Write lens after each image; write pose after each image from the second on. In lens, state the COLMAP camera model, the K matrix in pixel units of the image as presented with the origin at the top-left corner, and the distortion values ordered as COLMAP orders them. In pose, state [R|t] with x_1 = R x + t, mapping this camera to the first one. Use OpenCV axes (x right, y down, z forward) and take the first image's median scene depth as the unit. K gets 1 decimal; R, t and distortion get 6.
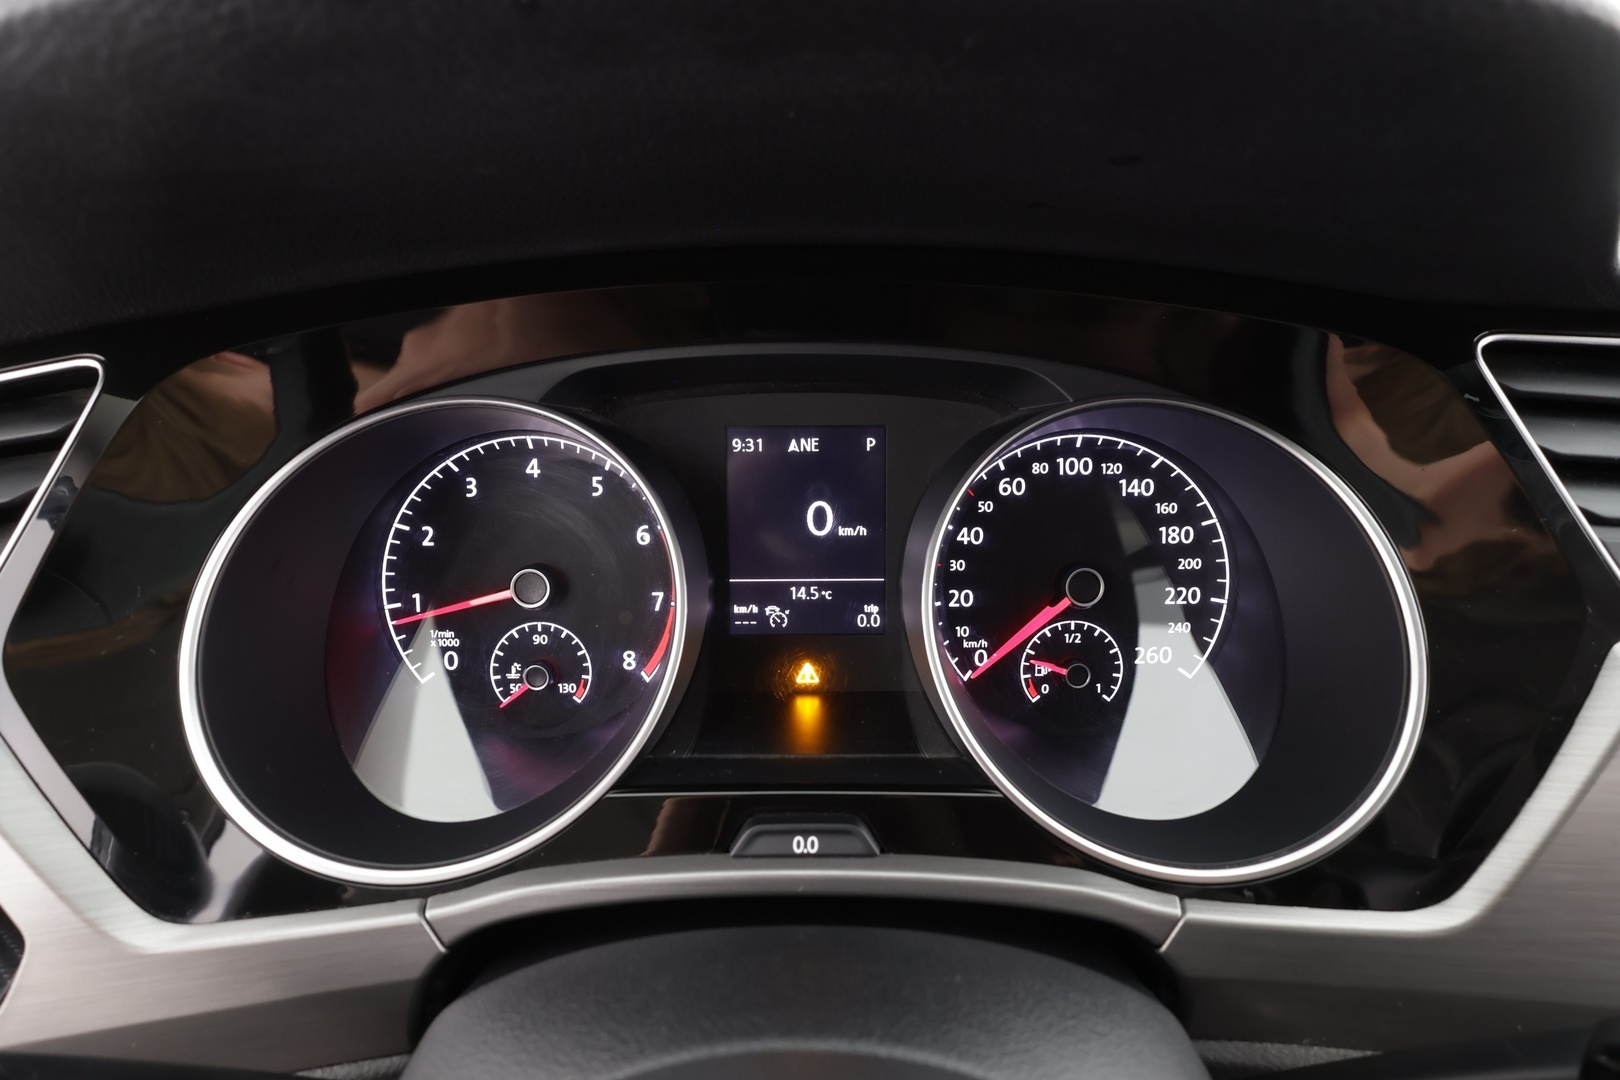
lens RADIAL K [[746.7, 0, 812.7], [0, 746.7, 543.0], [0, 0, 1]] dist [0.004342, 0.000440]
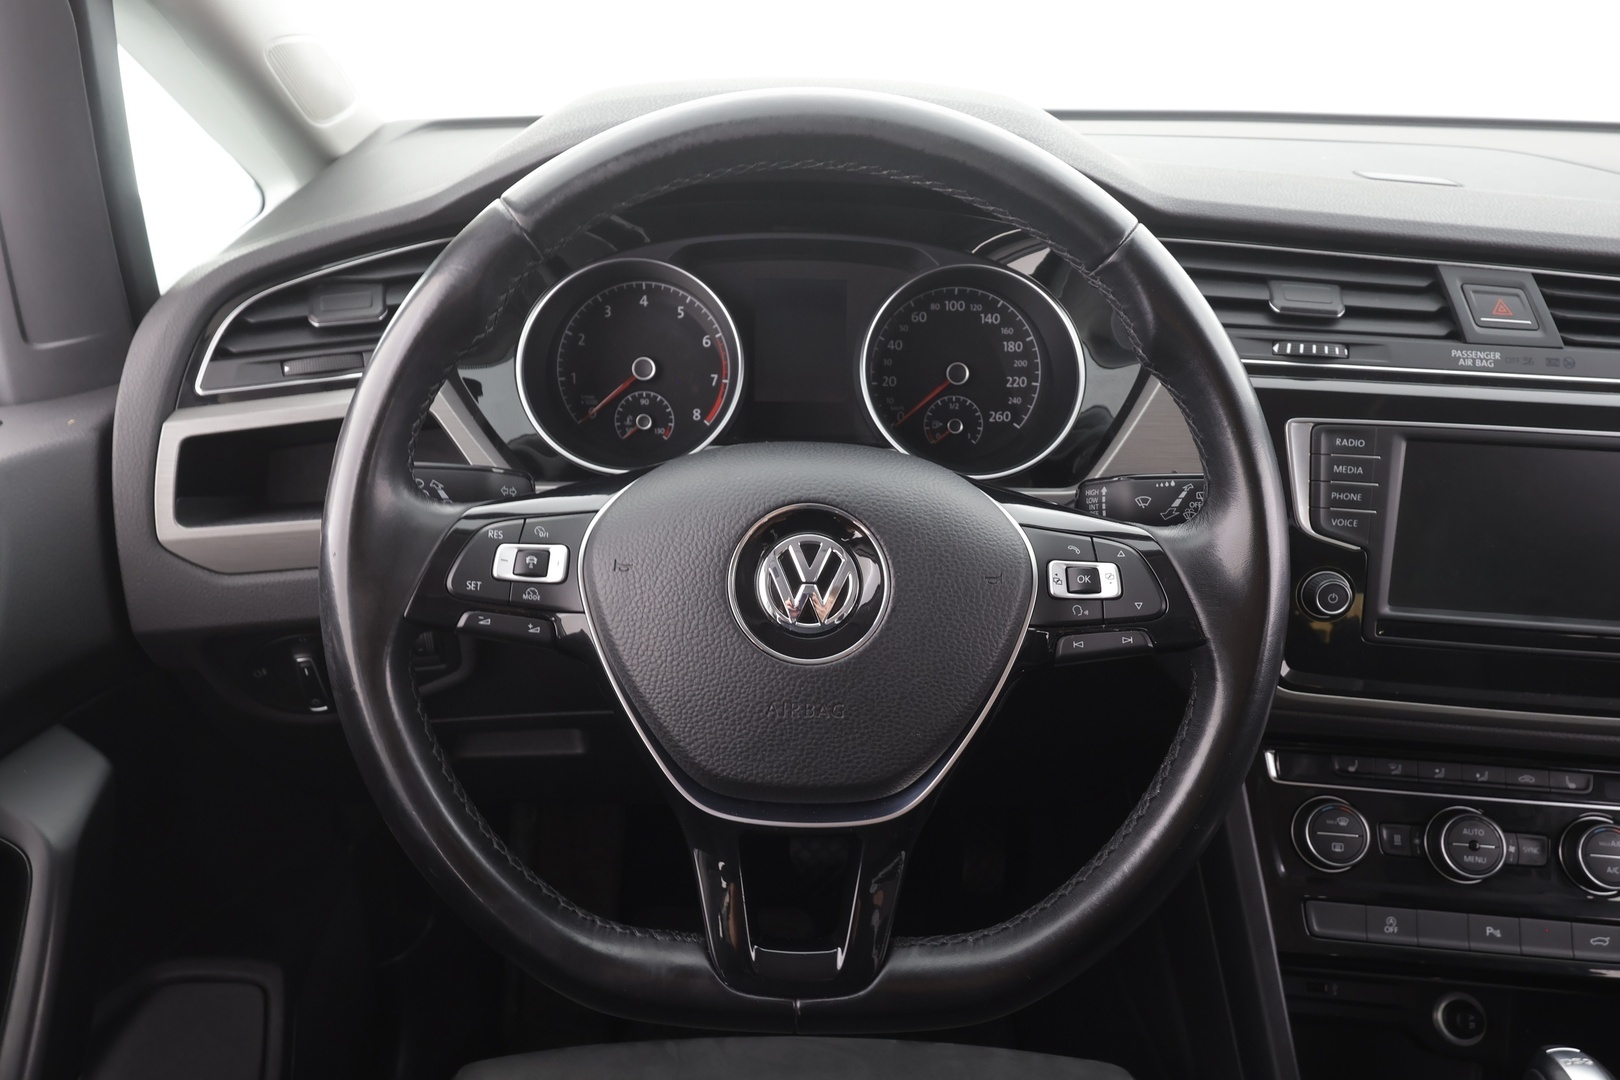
lens RADIAL K [[1217.4, 0, 810.0], [0, 1217.4, 529.5], [0, 0, 1]] dist [0.010910, -0.002003]
pose [[0.999254, 0.011377, 0.036910, -0.086211], [-0.011447, 0.999933, 0.001675, 0.417797], [-0.036889, -0.002097, 0.999317, -1.826676]]
